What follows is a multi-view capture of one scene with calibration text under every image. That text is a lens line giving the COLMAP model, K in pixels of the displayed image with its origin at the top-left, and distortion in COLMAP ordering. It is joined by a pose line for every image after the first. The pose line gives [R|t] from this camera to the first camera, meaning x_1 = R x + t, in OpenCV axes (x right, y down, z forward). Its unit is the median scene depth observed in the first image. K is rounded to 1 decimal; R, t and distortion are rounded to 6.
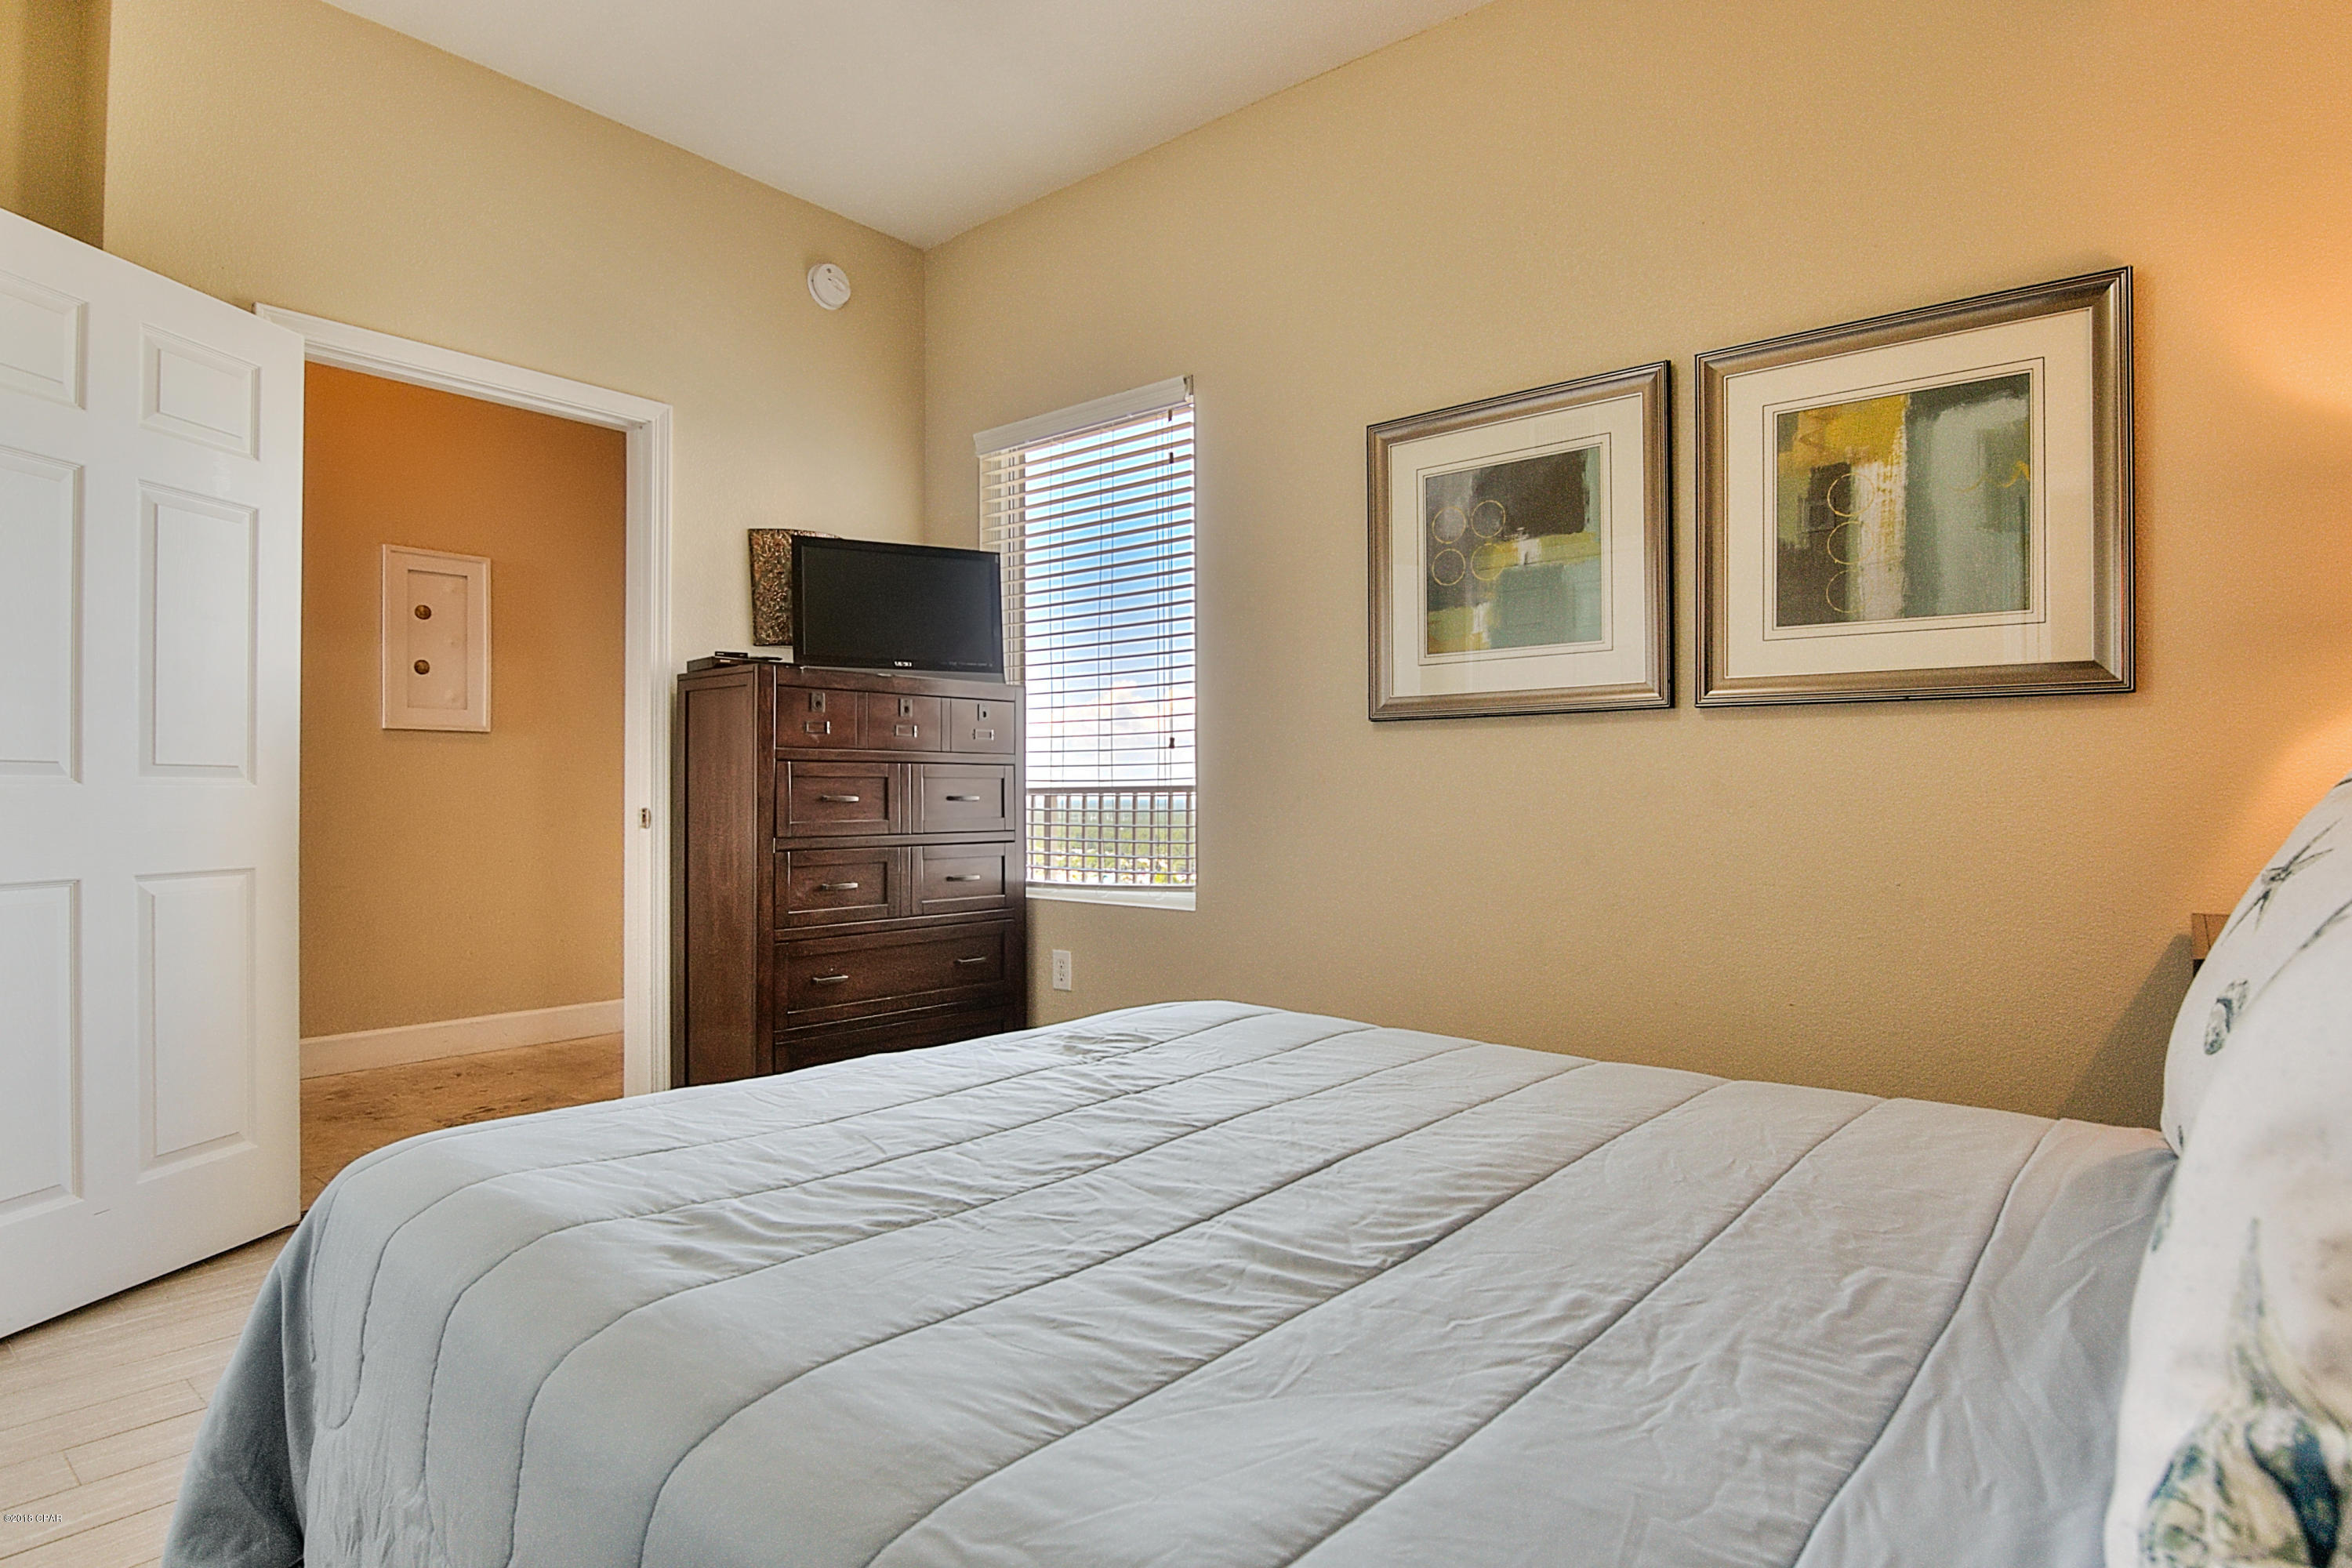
lens RADIAL K [[1261.5, 0, 1202.3], [0, 1261.5, 785.8], [0, 0, 1]] dist [-0.012180, -0.001039]
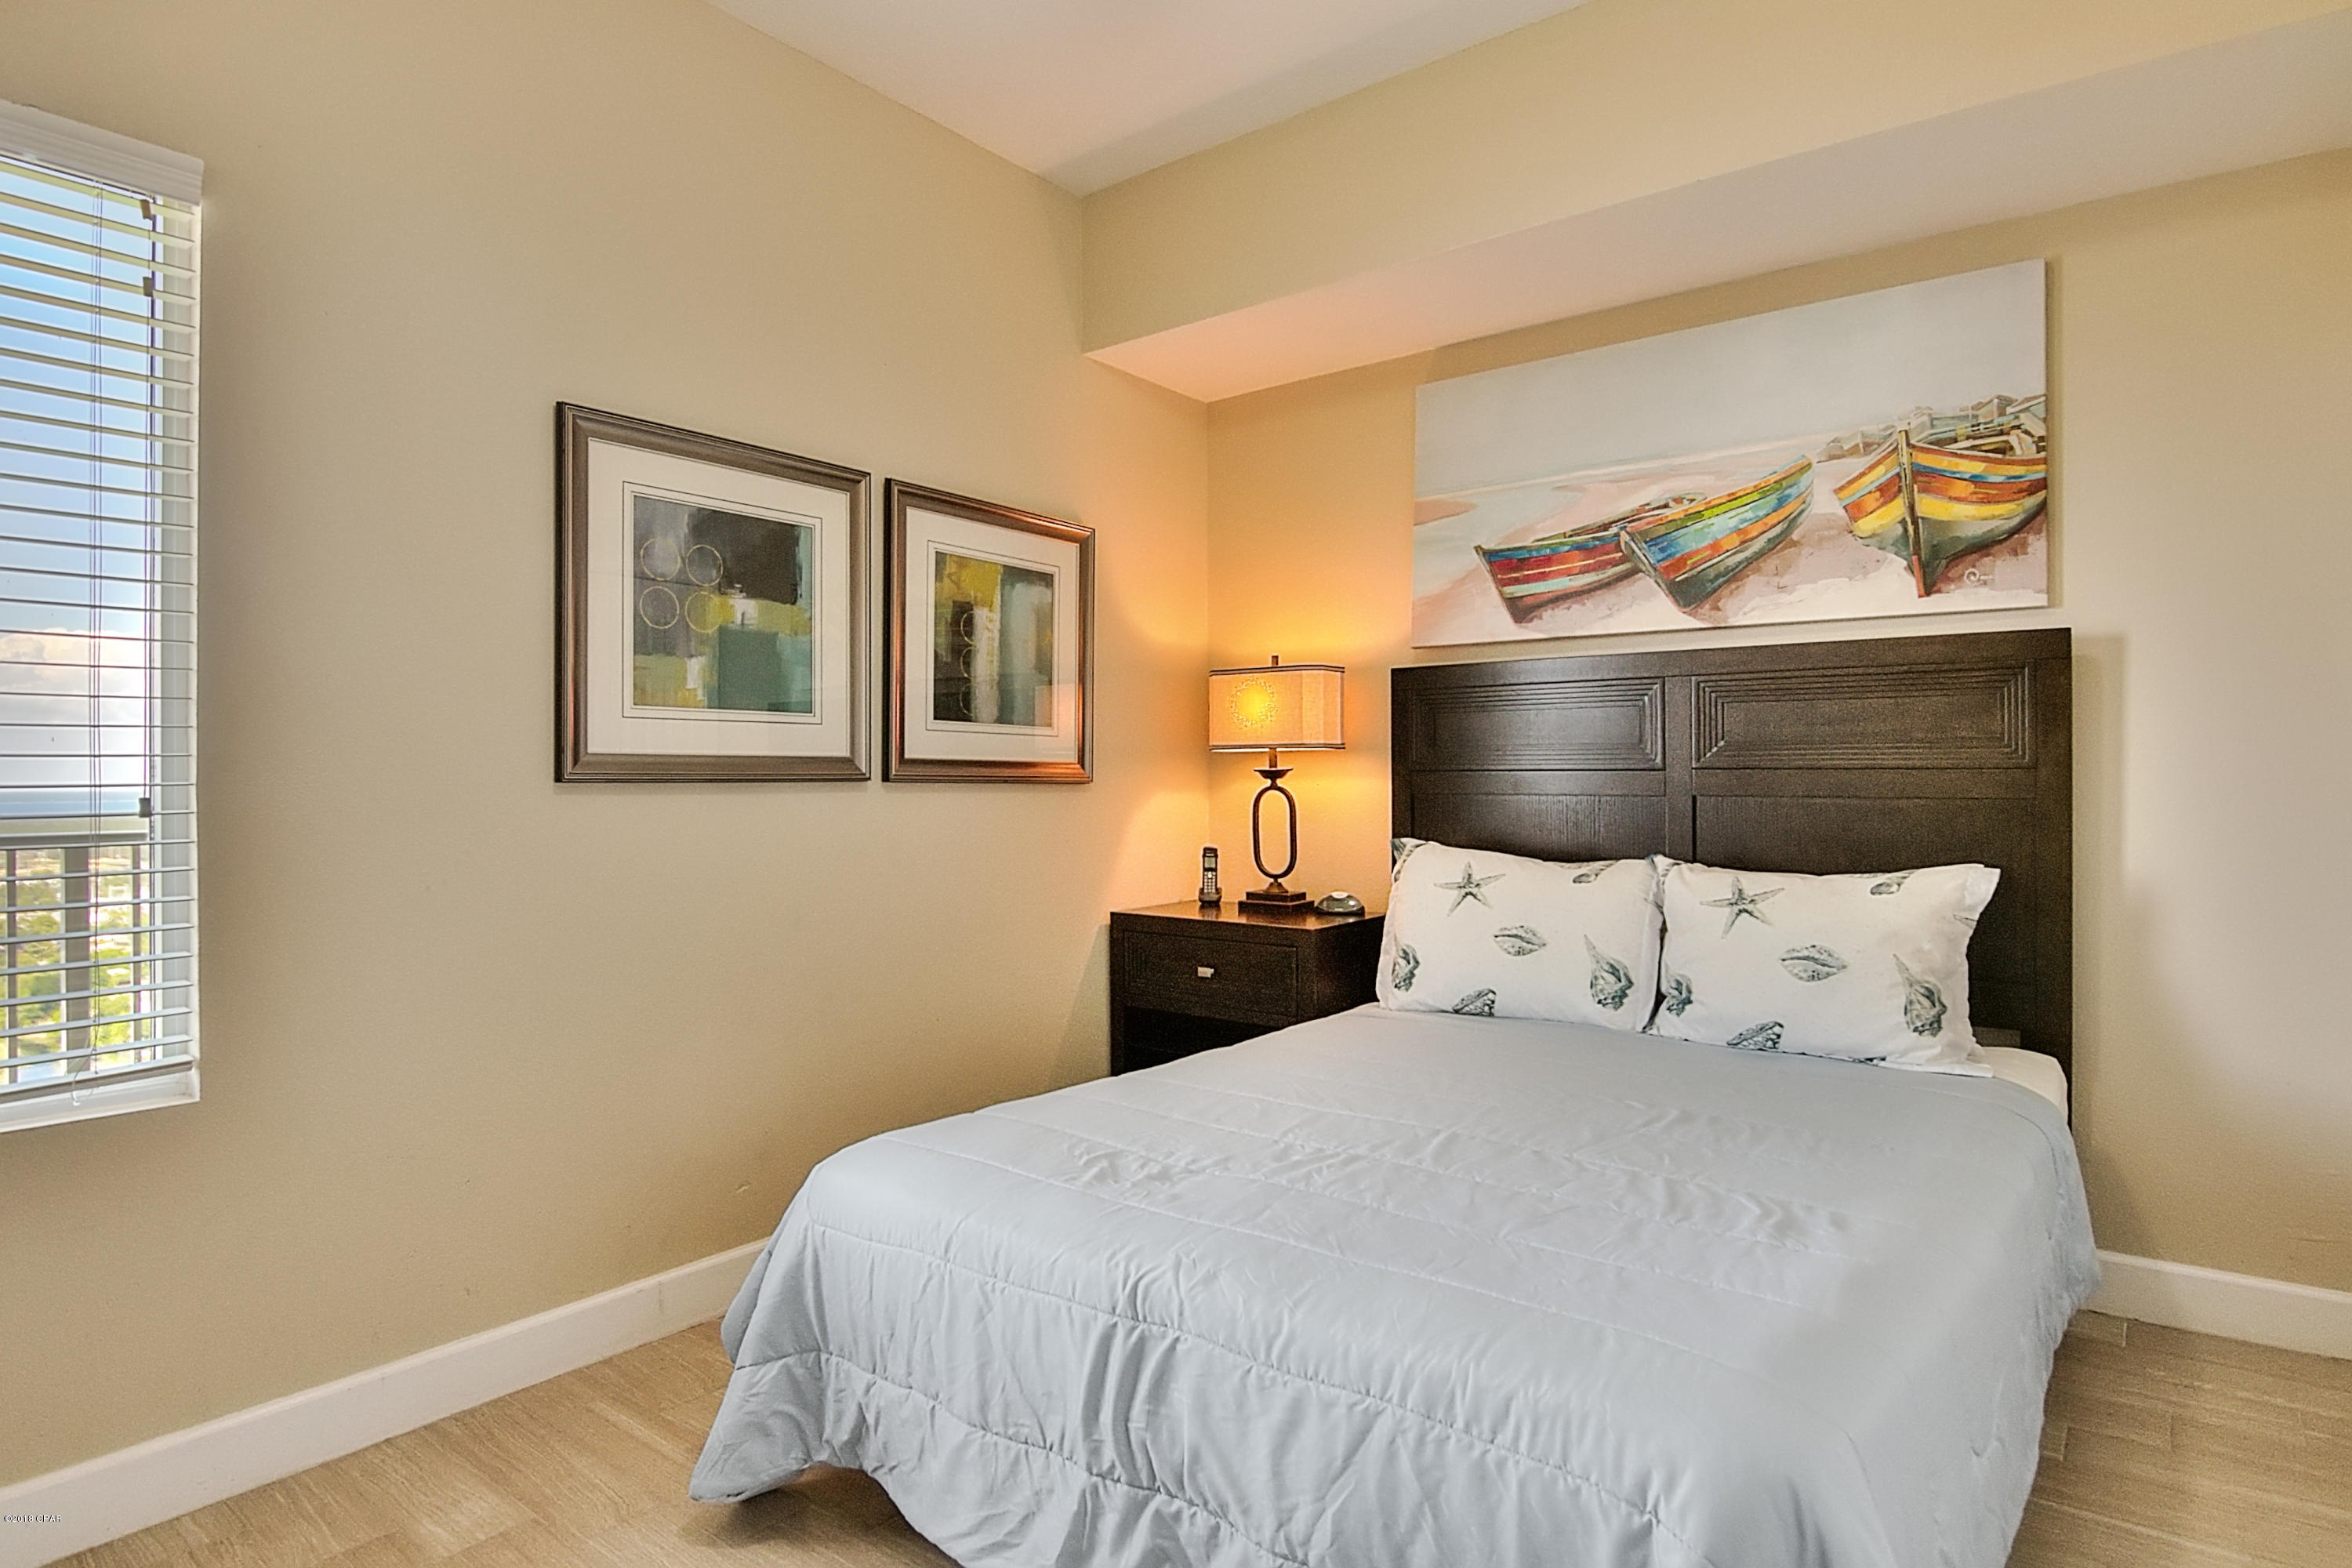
lens RADIAL K [[1261.5, 0, 1202.3], [0, 1261.5, 785.8], [0, 0, 1]] dist [-0.012180, -0.001039]
pose [[-0.037607, -0.001208, 0.999292, -0.730807], [-0.004356, 0.999990, 0.001045, -0.057736], [-0.999283, -0.004313, -0.037612, 0.708737]]
